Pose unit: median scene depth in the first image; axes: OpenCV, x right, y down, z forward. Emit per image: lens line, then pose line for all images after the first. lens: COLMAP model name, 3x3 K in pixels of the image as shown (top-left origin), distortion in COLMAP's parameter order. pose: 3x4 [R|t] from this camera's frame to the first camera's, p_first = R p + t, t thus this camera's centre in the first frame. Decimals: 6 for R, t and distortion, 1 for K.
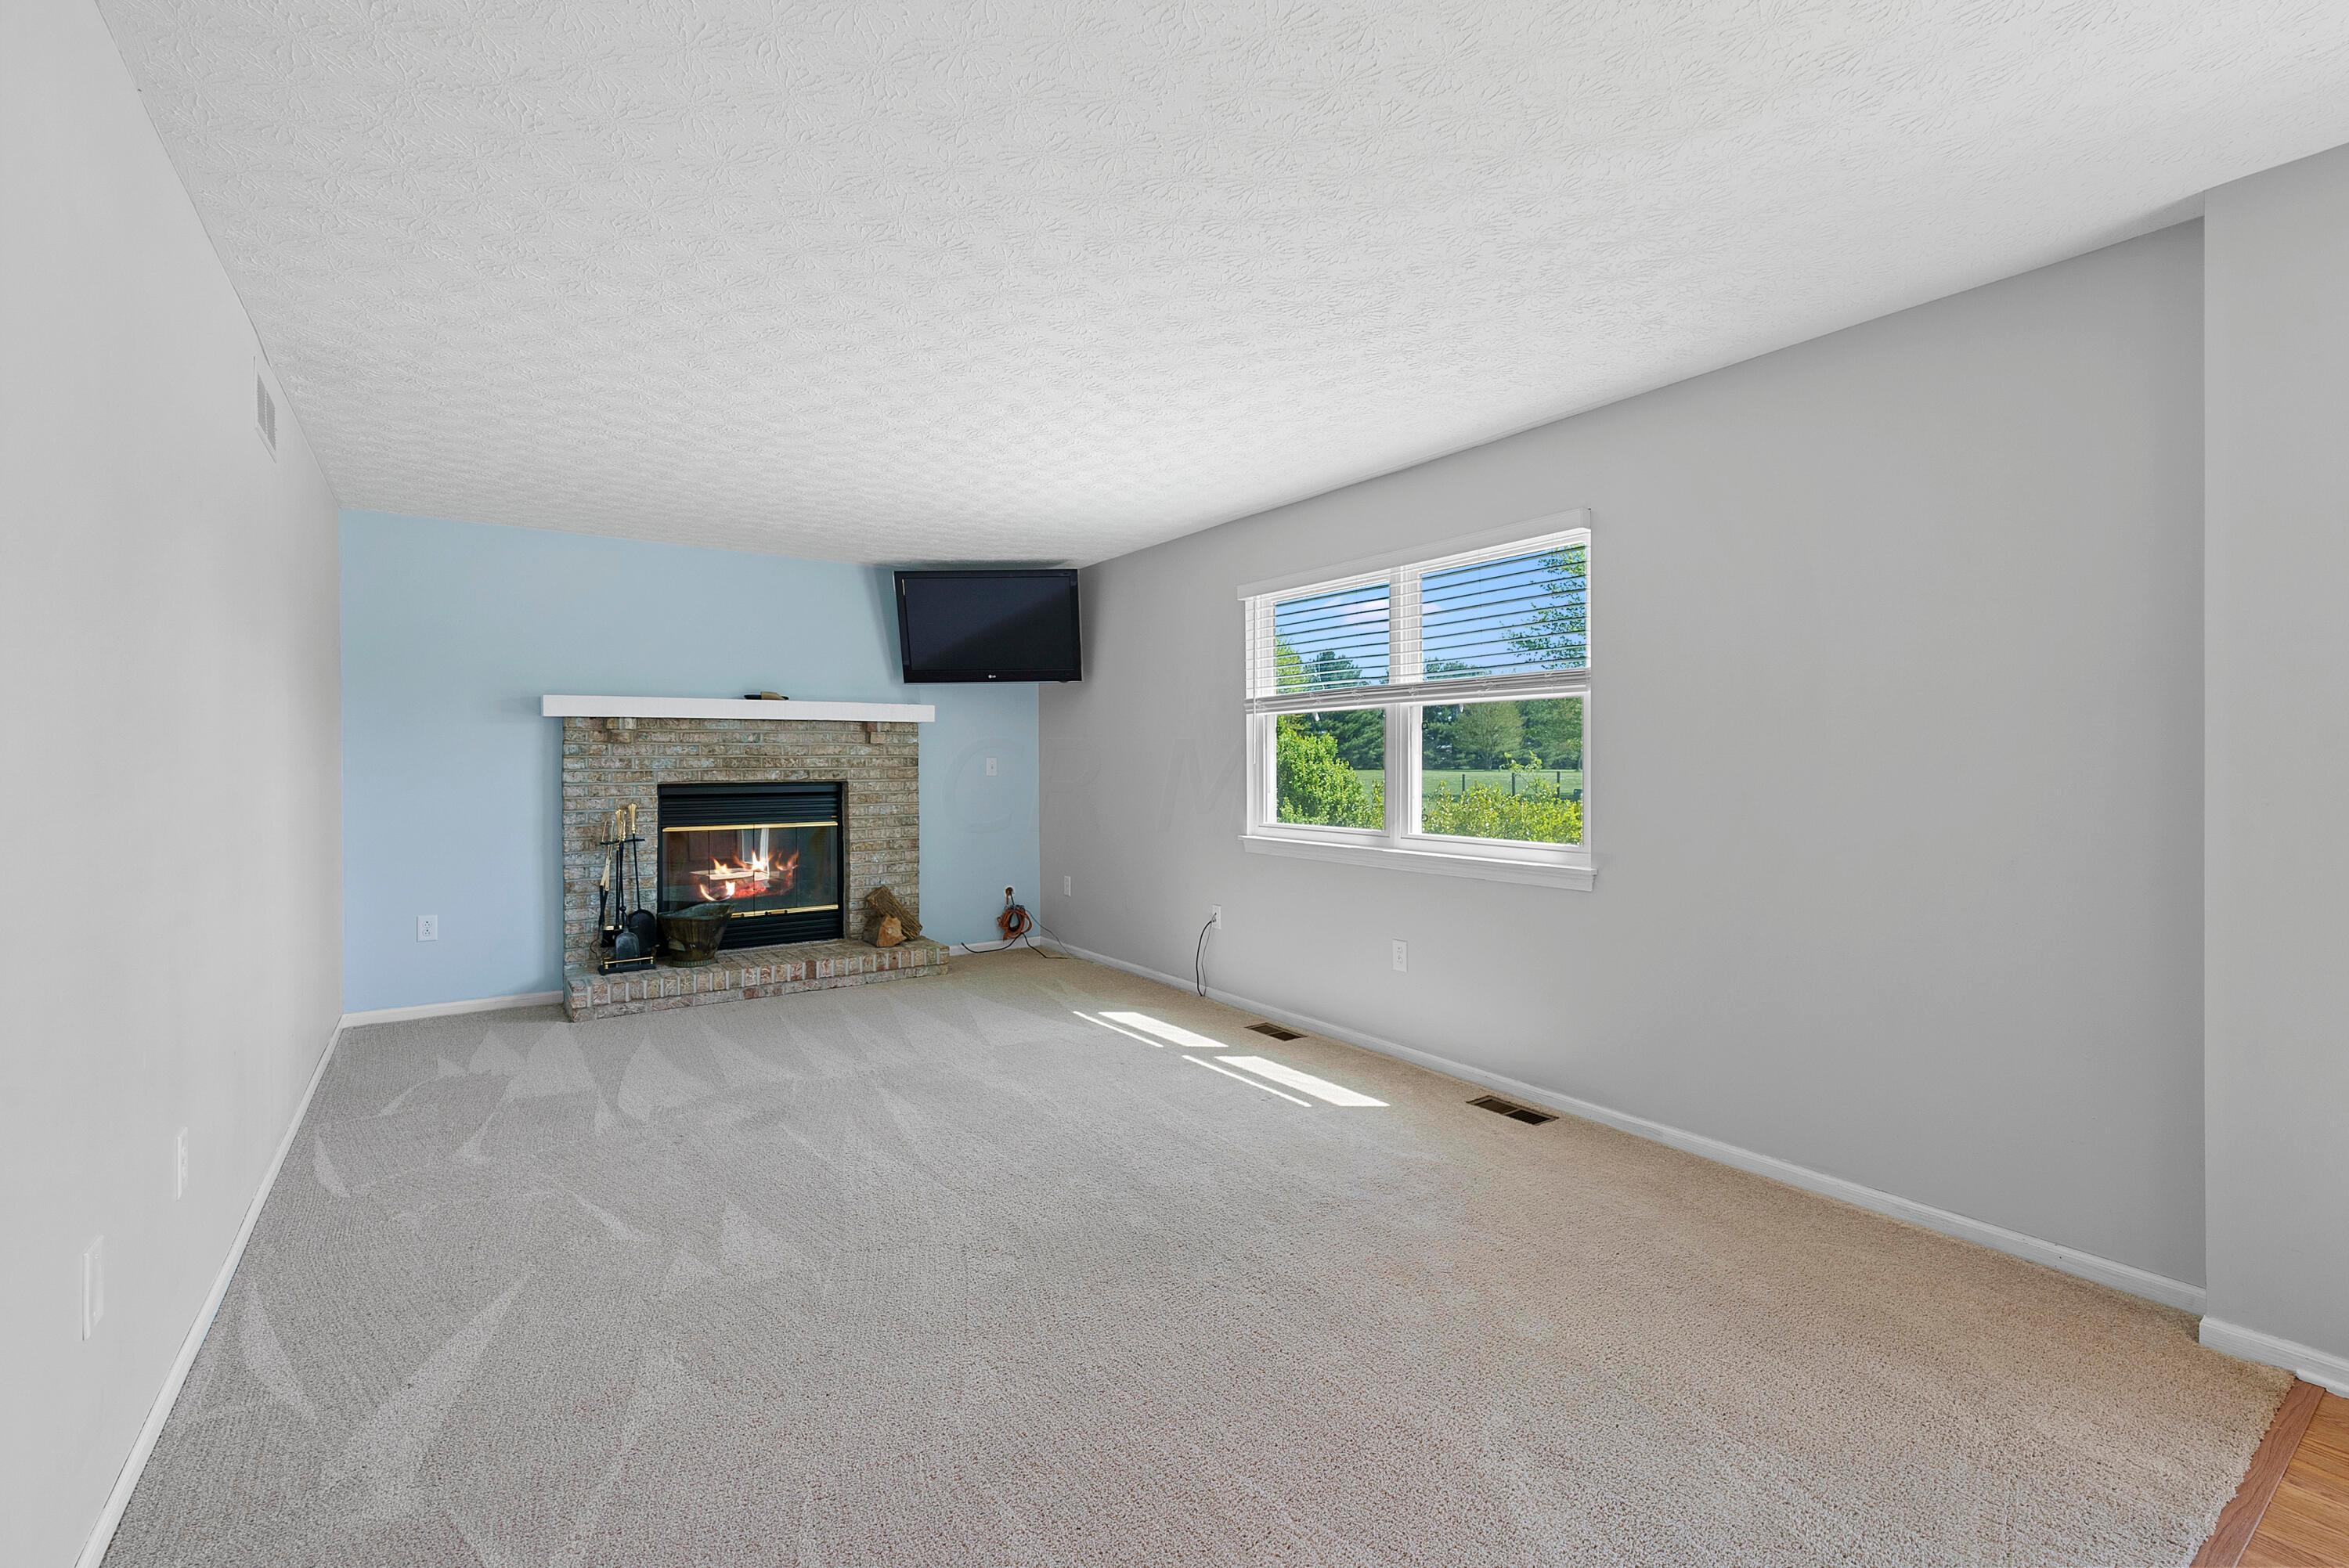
lens RADIAL K [[1016.0, 0, 1181.4], [0, 1016.0, 768.5], [0, 0, 1]] dist [-0.004693, -0.001084]
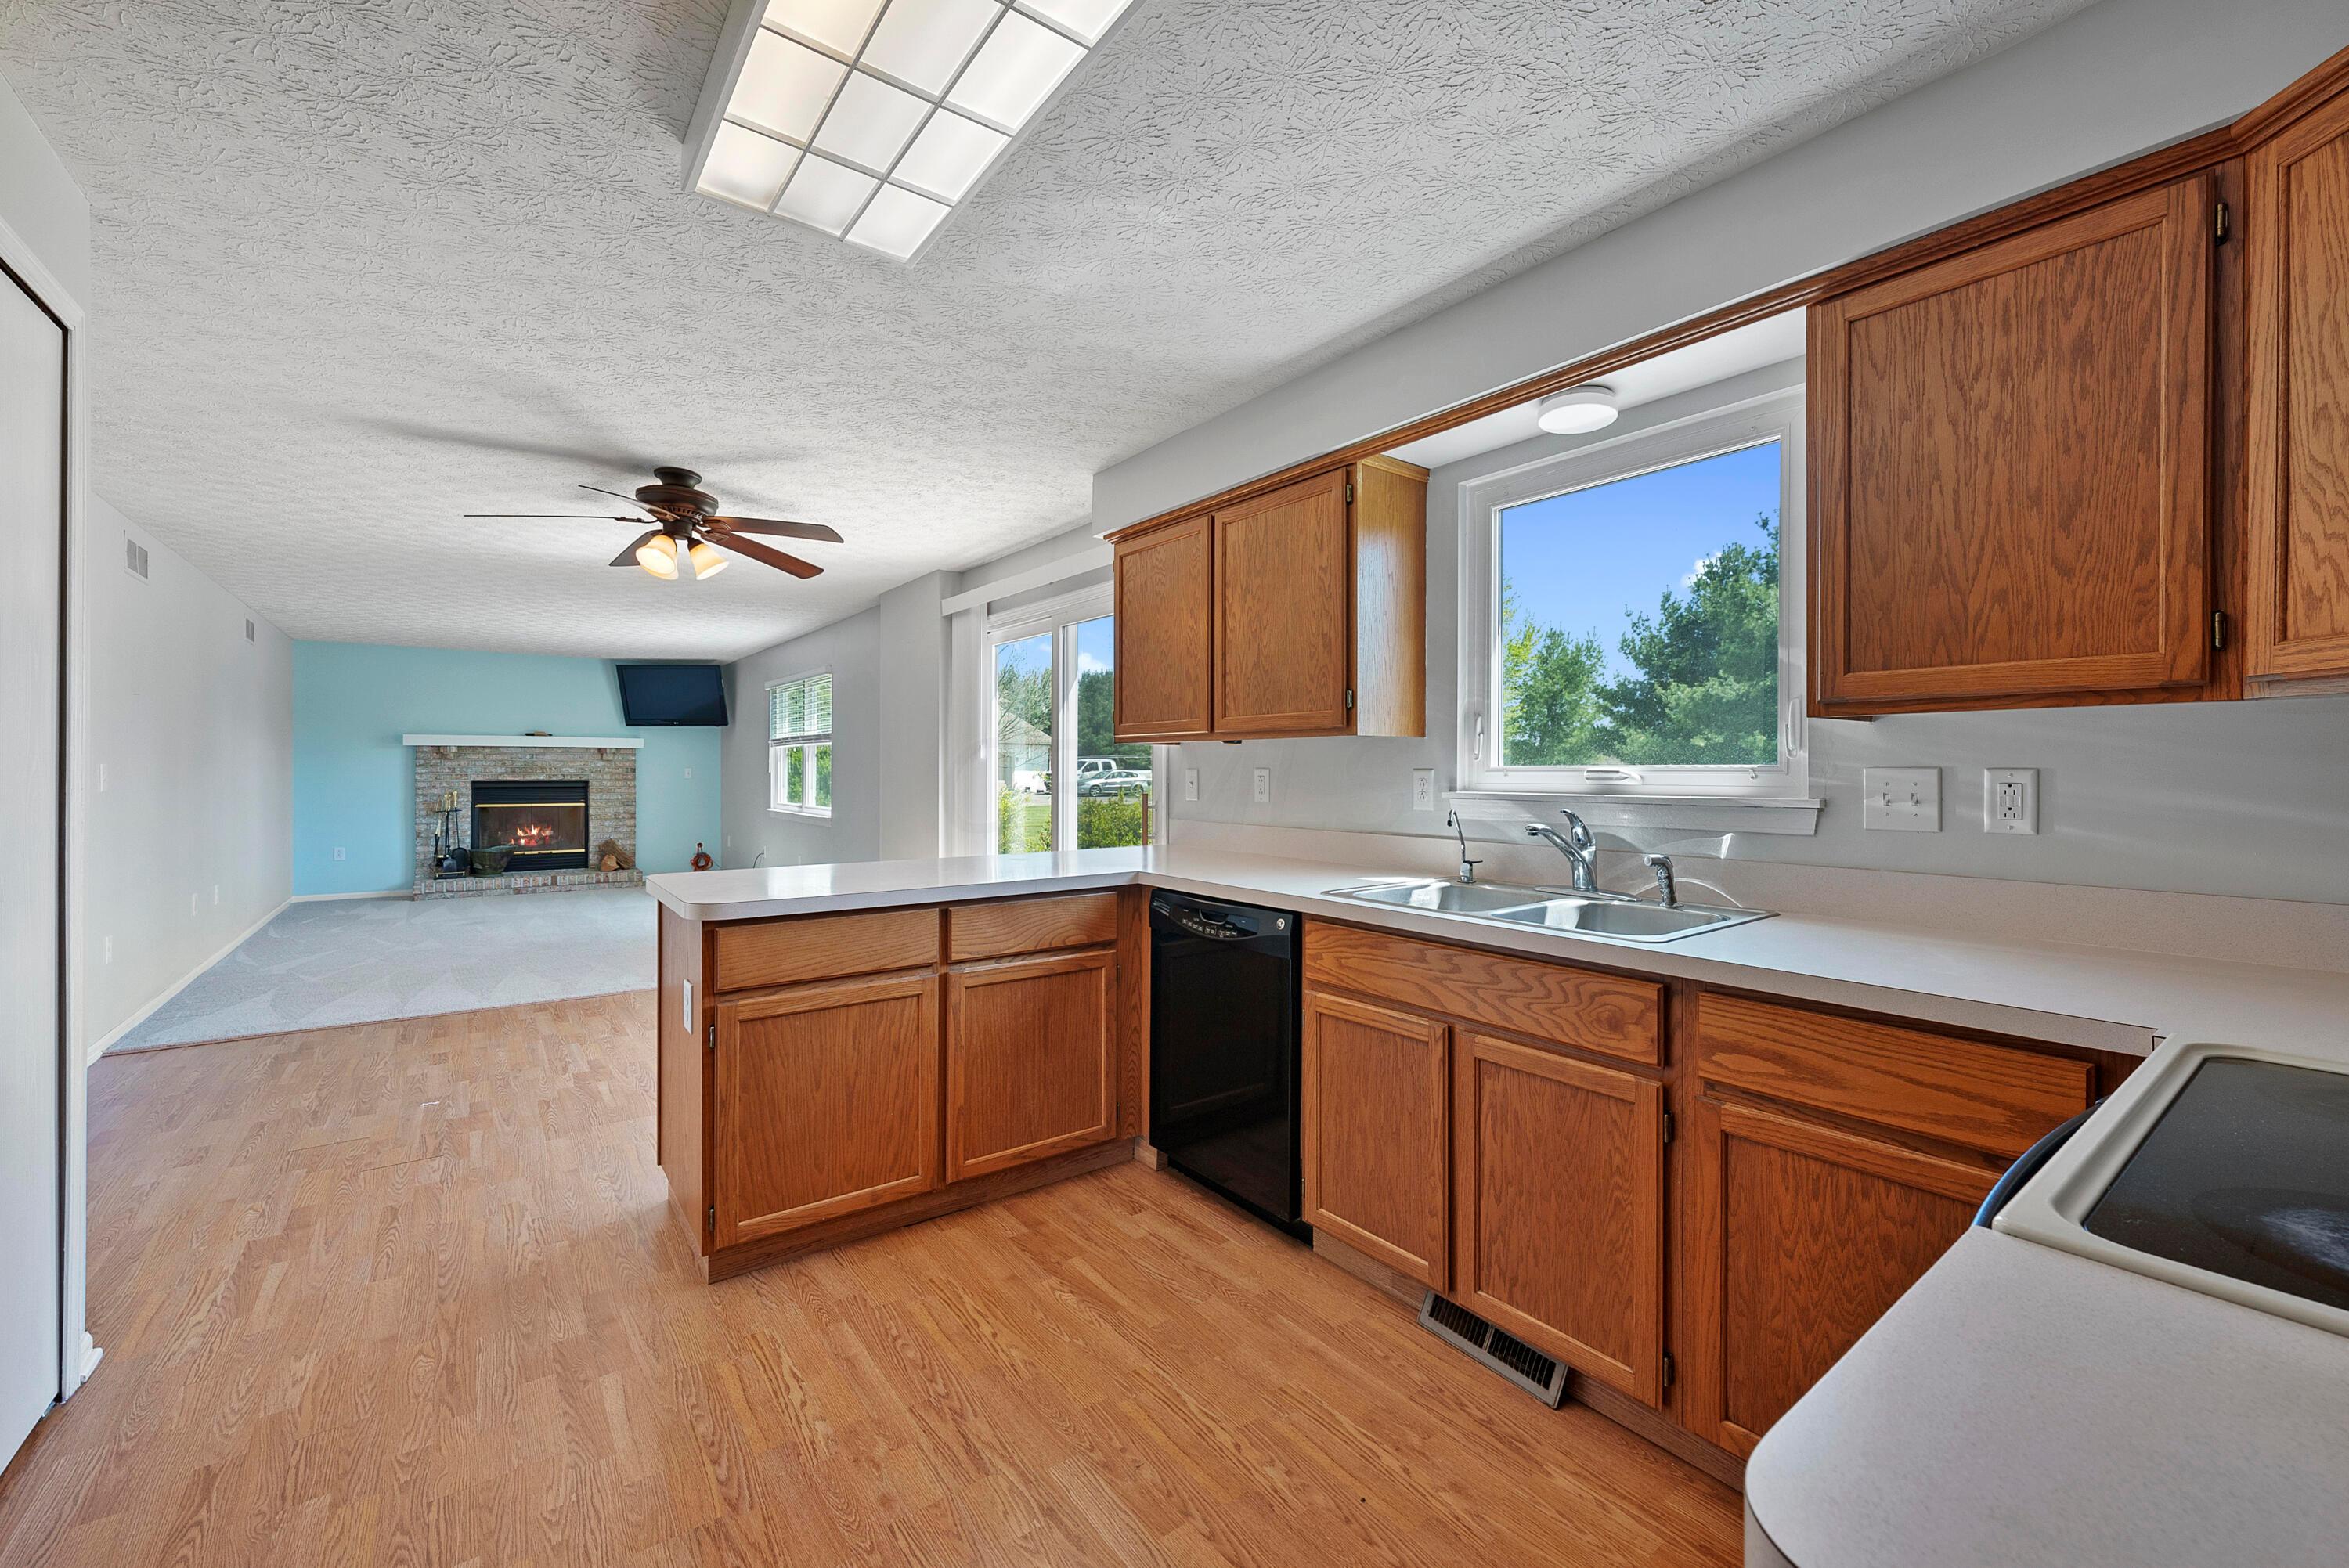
lens RADIAL K [[918.0, 0, 1160.7], [0, 918.0, 779.0], [0, 0, 1]] dist [0.002857, 0.000054]
pose [[0.999520, 0.006696, 0.030263, 0.680351], [-0.006755, 0.999975, 0.001850, -0.000462], [-0.030250, -0.002054, 0.999540, -0.710900]]
